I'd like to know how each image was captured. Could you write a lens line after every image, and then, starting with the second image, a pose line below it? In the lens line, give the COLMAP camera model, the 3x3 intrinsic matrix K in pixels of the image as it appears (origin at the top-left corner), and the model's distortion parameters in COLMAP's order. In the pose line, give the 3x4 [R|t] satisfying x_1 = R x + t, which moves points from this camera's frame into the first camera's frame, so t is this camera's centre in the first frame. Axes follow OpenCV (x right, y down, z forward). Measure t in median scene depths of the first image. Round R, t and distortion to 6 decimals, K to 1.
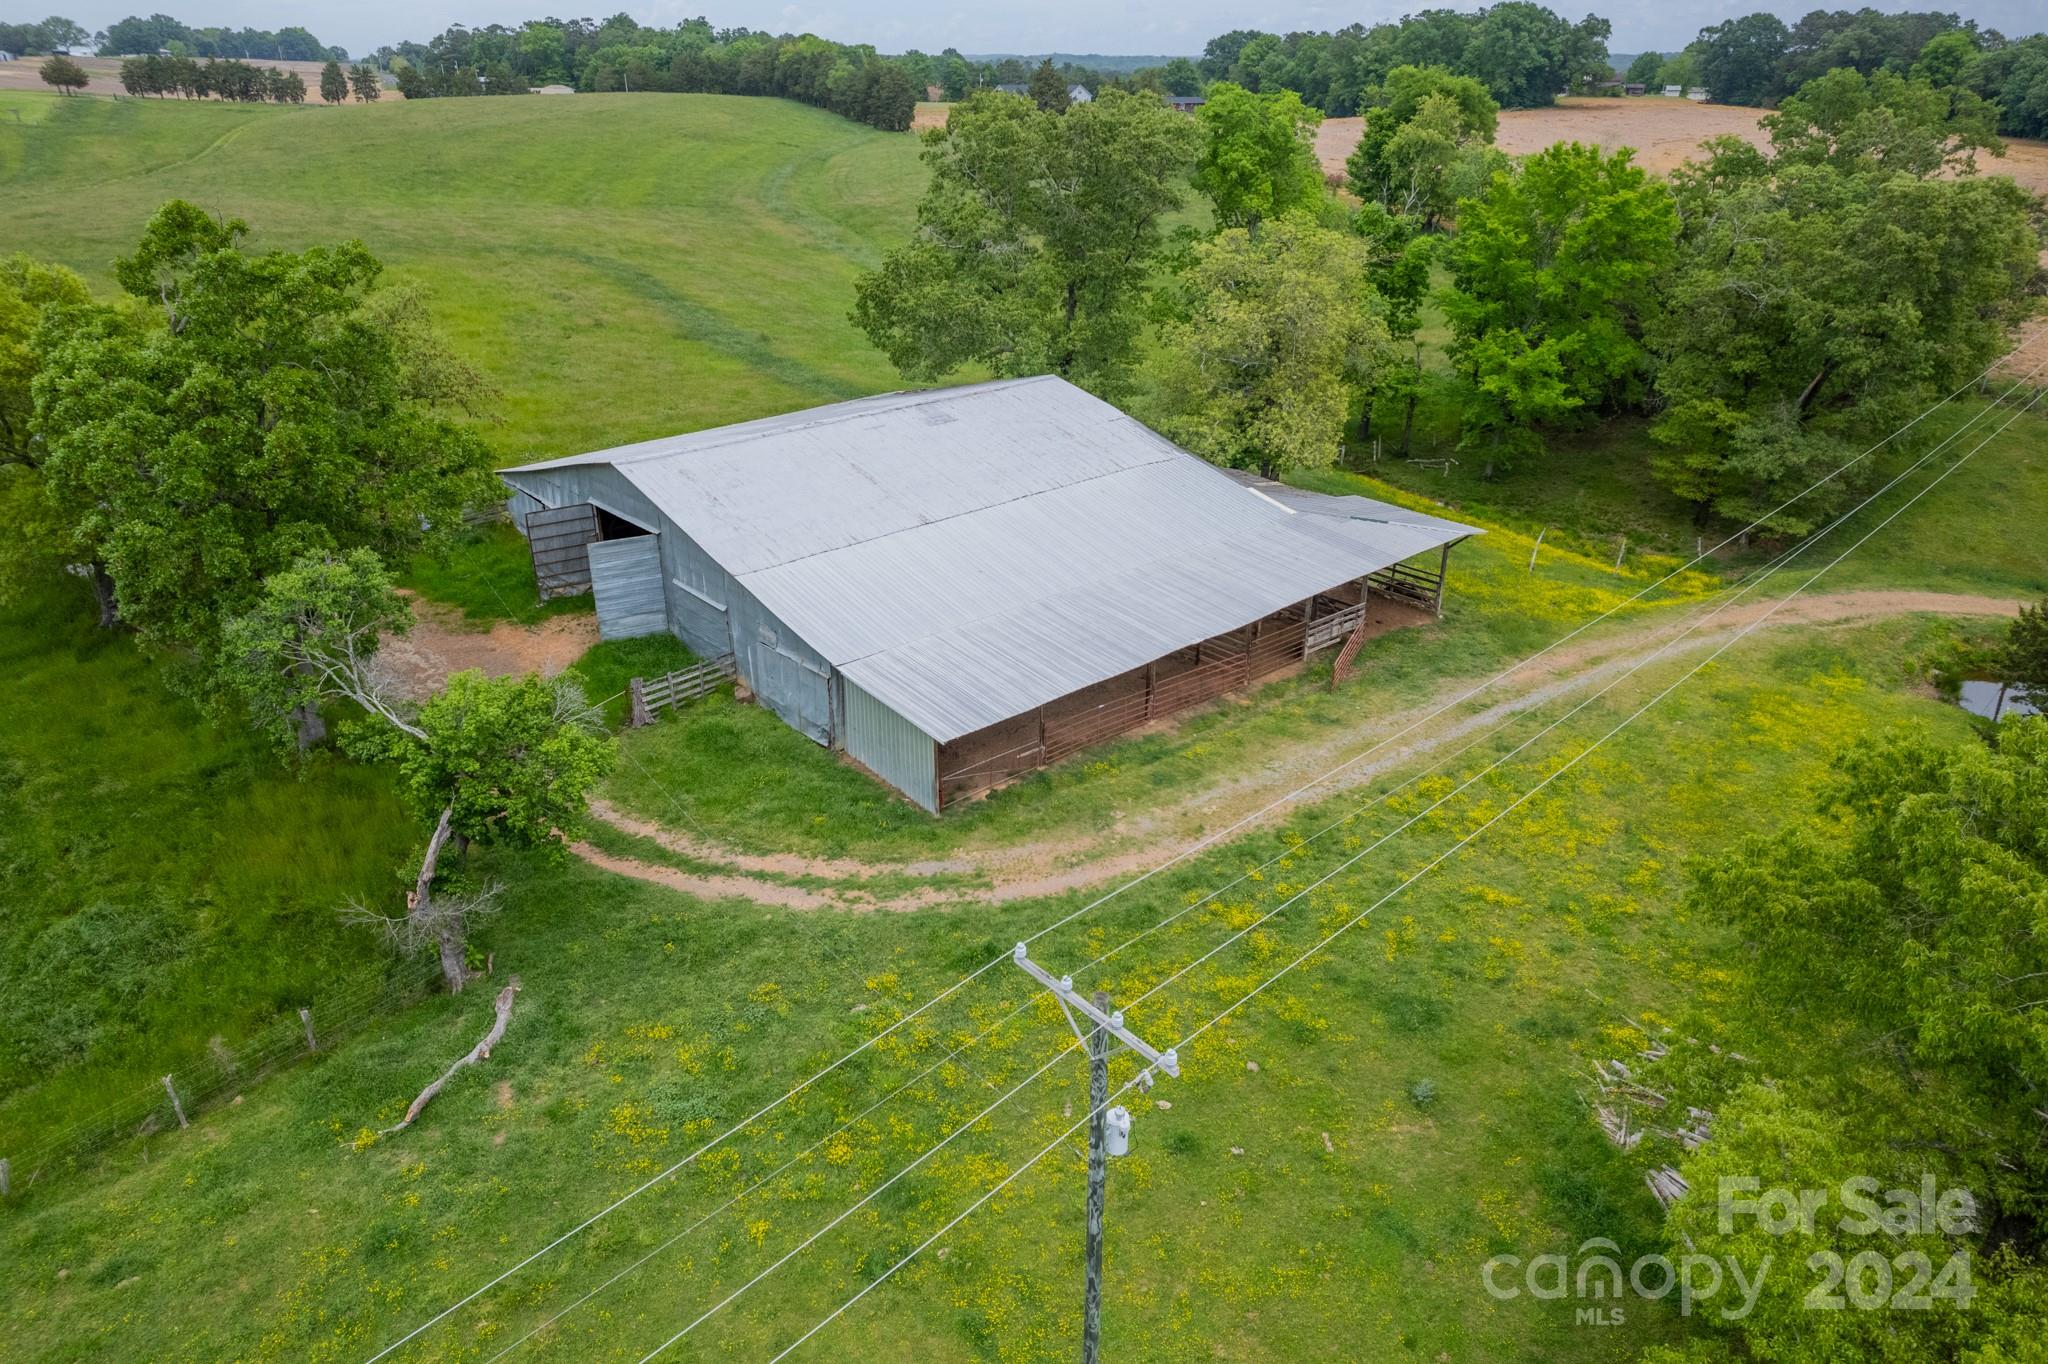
lens RADIAL K [[1258.0, 0, 1024.0], [0, 1258.0, 682.0], [0, 0, 1]] dist [-0.046153, 0.037678]
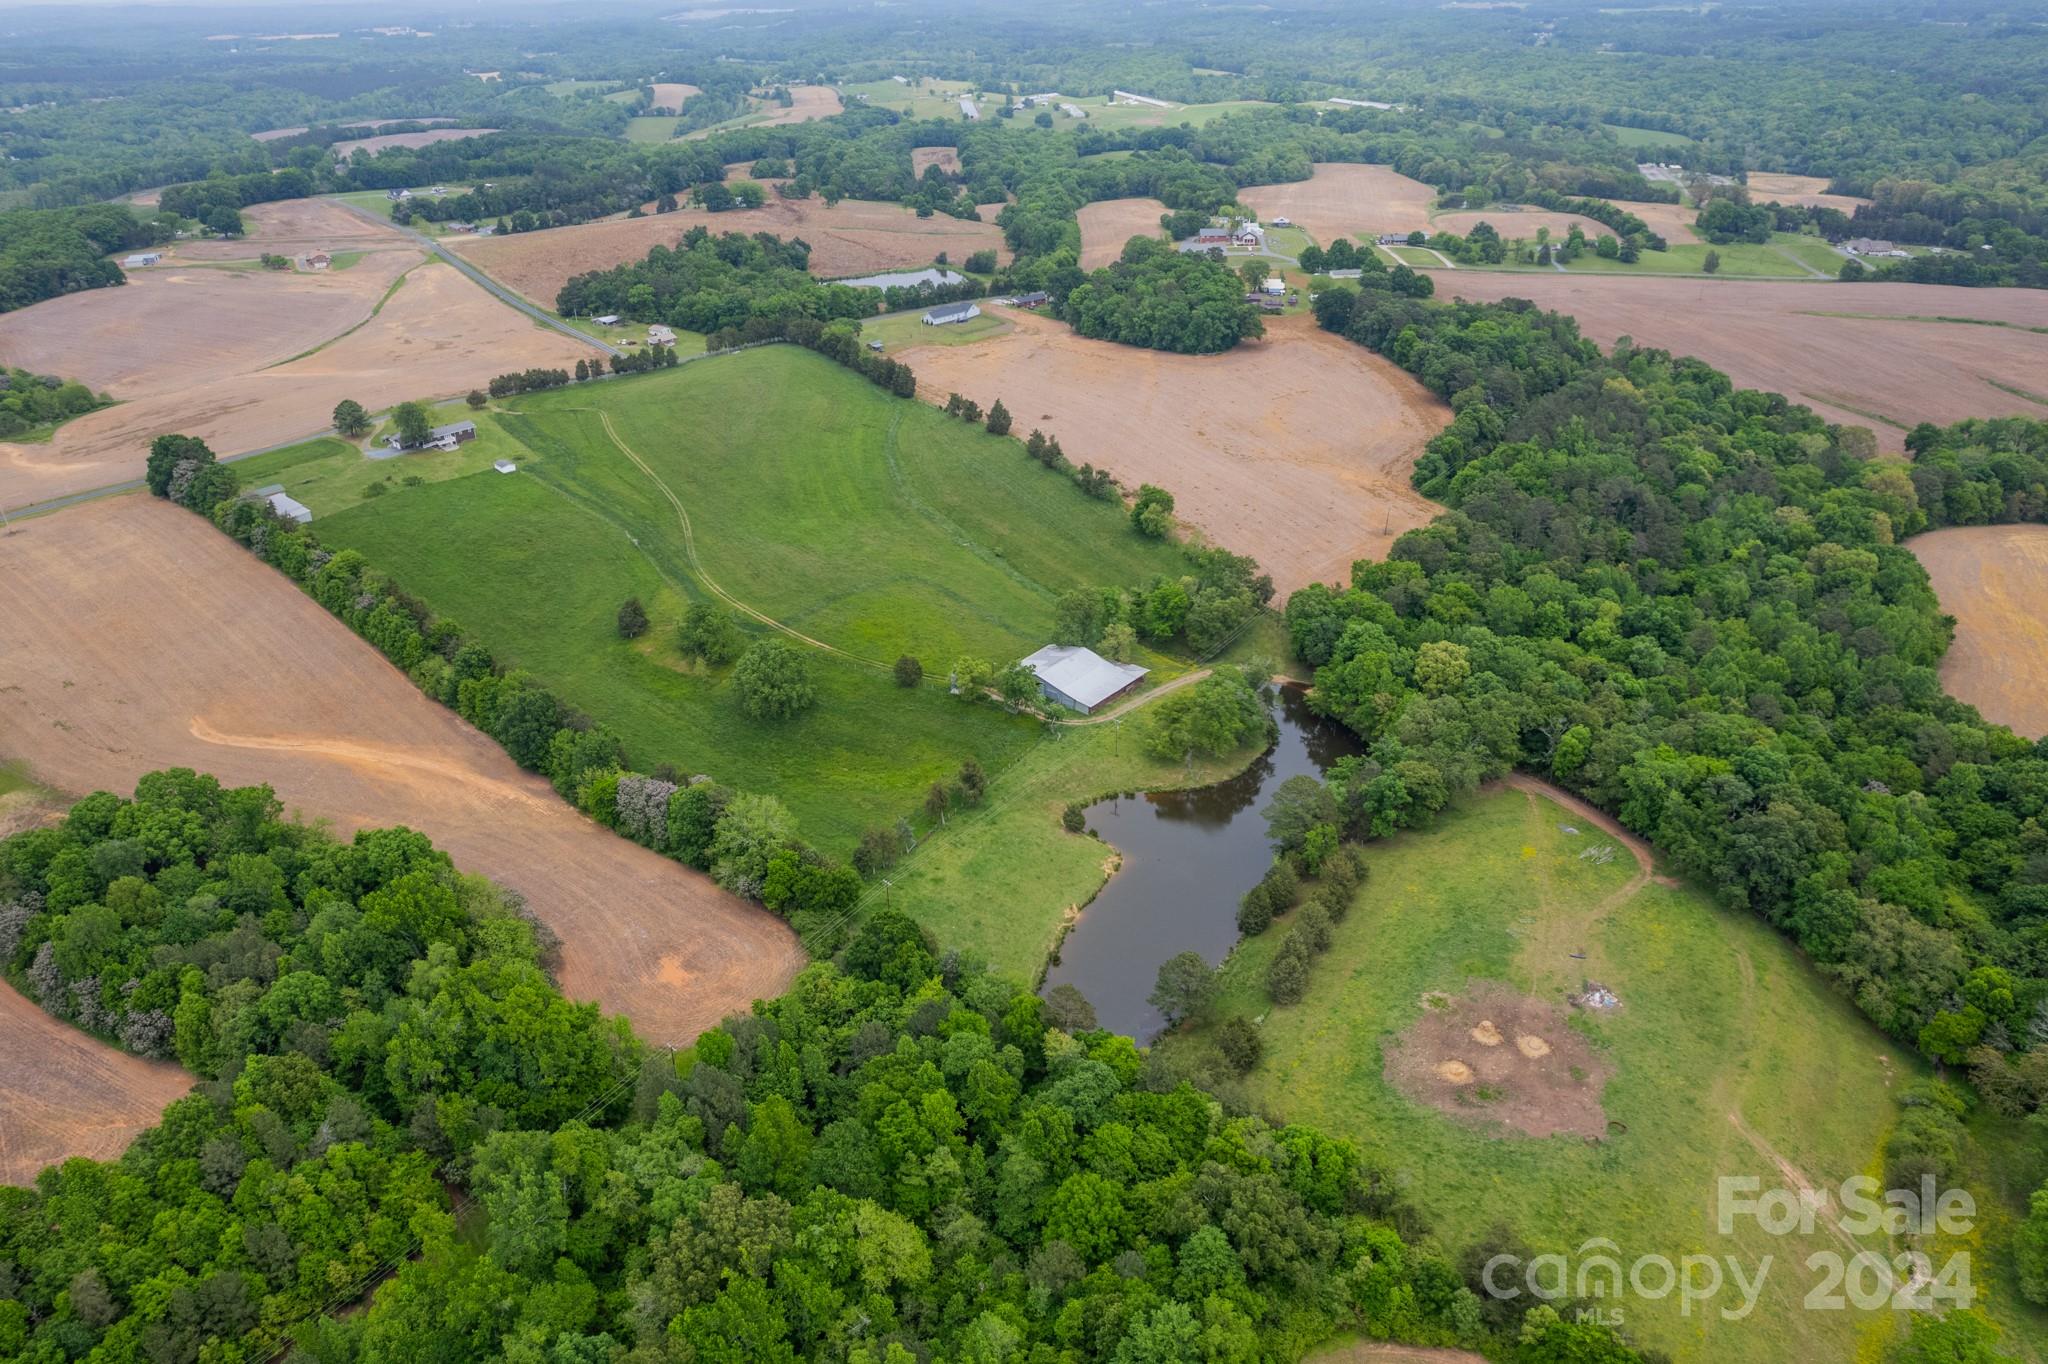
lens RADIAL K [[1258.0, 0, 1024.0], [0, 1258.0, 682.0], [0, 0, 1]] dist [-0.046153, 0.037678]
pose [[0.988956, -0.094255, 0.114378, -1.125372], [0.088754, 0.994681, 0.052278, -0.475471], [-0.118697, -0.041549, 0.992061, -5.801659]]
